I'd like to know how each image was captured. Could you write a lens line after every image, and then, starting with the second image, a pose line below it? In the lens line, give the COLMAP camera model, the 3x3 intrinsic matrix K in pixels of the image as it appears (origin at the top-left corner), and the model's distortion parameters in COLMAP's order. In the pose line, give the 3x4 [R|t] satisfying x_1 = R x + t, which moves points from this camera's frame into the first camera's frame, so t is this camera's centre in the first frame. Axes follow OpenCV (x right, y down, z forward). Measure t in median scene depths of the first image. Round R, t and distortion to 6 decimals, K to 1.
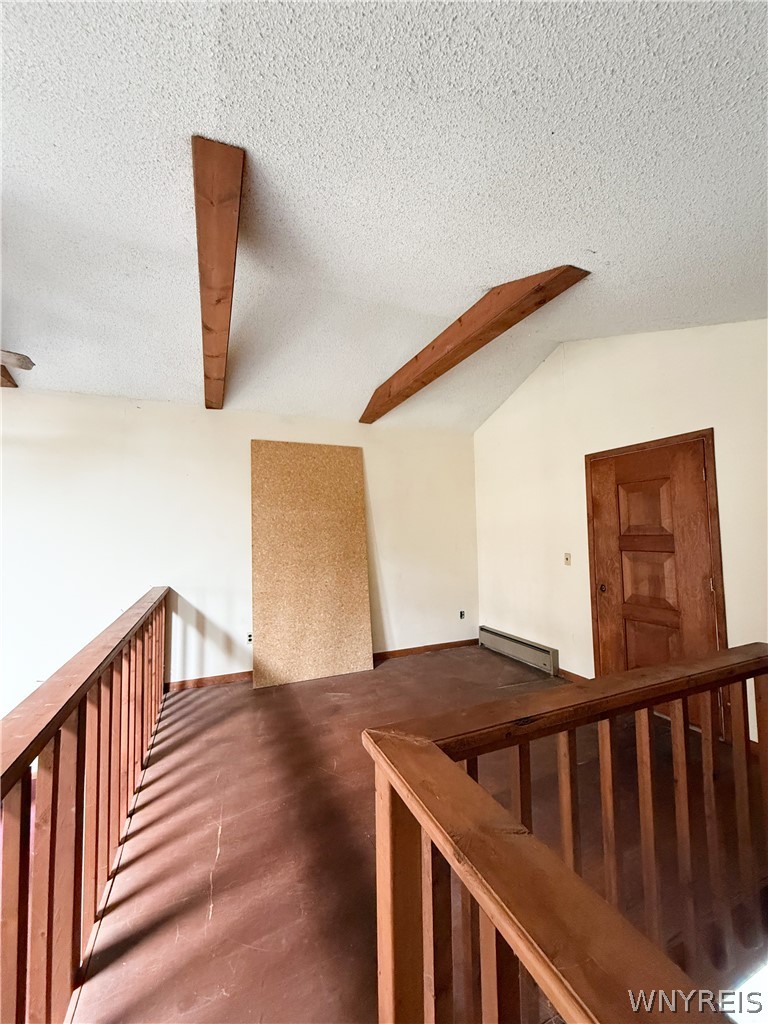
lens RADIAL K [[411.0, 0, 383.5], [0, 411.0, 510.6], [0, 0, 1]] dist [-0.000245, 0.000944]
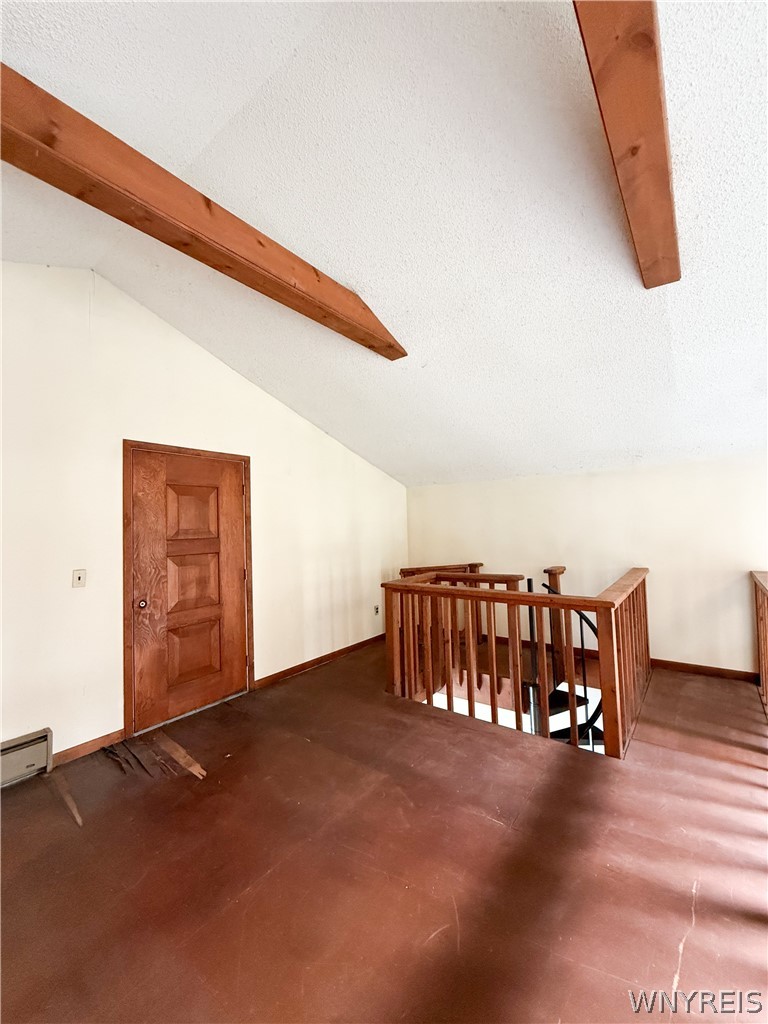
lens RADIAL K [[411.0, 0, 381.0], [0, 411.0, 511.7], [0, 0, 1]] dist [-0.000245, 0.000944]
pose [[-0.488211, 0.067691, 0.870096, -0.503993], [-0.008557, 0.996568, -0.082331, 0.075359], [-0.872683, -0.047640, -0.485957, 1.128074]]
